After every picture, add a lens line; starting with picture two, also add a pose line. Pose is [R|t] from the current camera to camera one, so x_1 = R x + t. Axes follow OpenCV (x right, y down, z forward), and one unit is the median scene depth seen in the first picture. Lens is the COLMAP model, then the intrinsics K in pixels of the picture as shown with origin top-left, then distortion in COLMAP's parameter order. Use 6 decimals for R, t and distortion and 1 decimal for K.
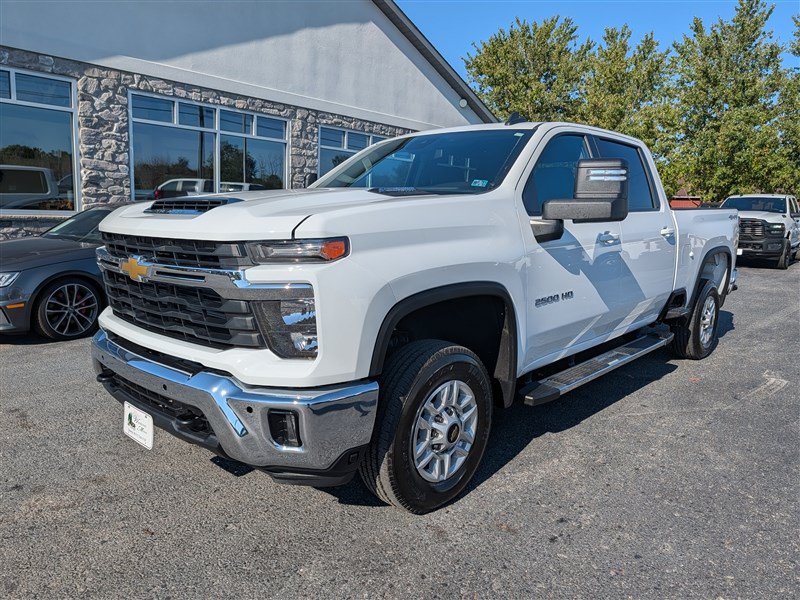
lens RADIAL K [[585.2, 0, 400.0], [0, 585.2, 300.0], [0, 0, 1]] dist [0.009289, -0.003961]
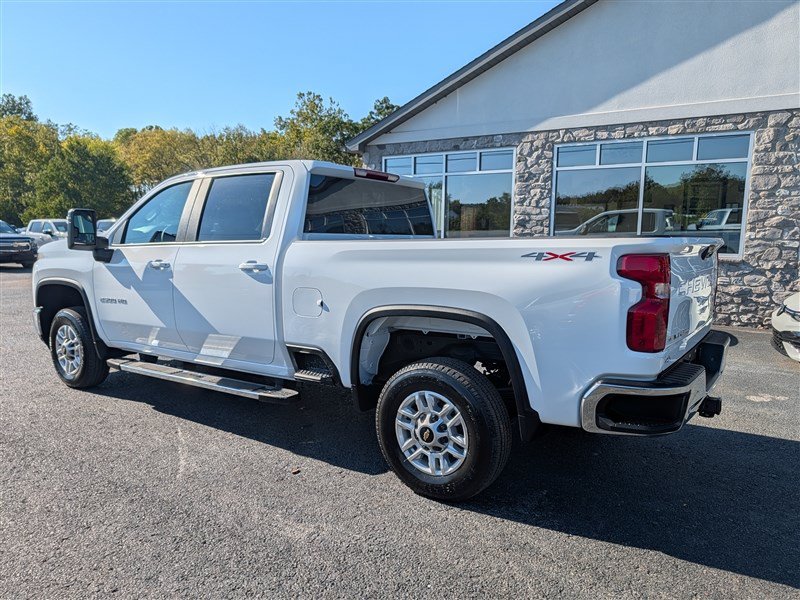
lens RADIAL K [[591.1, 0, 386.4], [0, 591.1, 304.2], [0, 0, 1]] dist [0.004475, -0.001220]
pose [[0.109768, 0.094182, -0.989485, 0.710405], [-0.151544, 0.985448, 0.076986, -0.083962], [0.982337, 0.141500, 0.122443, 0.573532]]
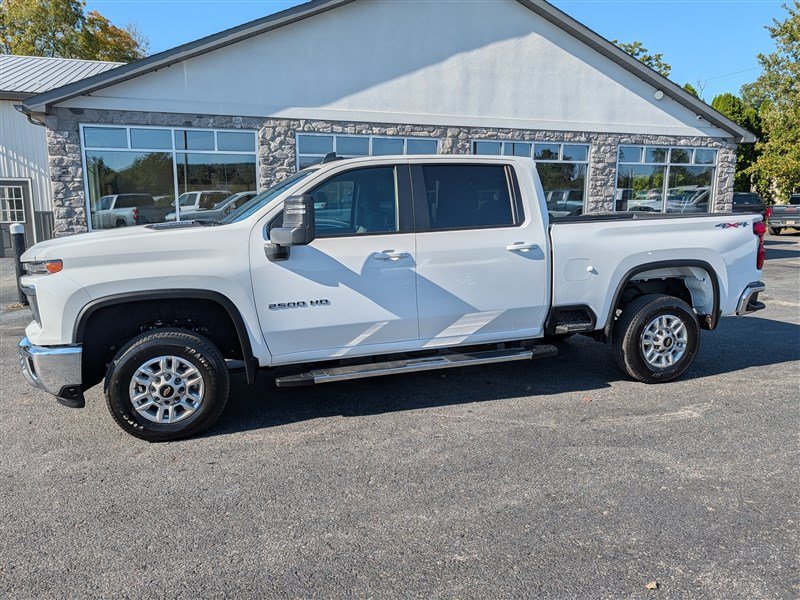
lens RADIAL K [[585.2, 0, 400.0], [0, 585.2, 300.0], [0, 0, 1]] dist [0.009289, -0.003961]
pose [[0.858085, 0.044073, -0.511612, 0.417394], [-0.044065, 0.998955, 0.012150, -0.014425], [0.511613, 0.012119, 0.859131, 0.009146]]
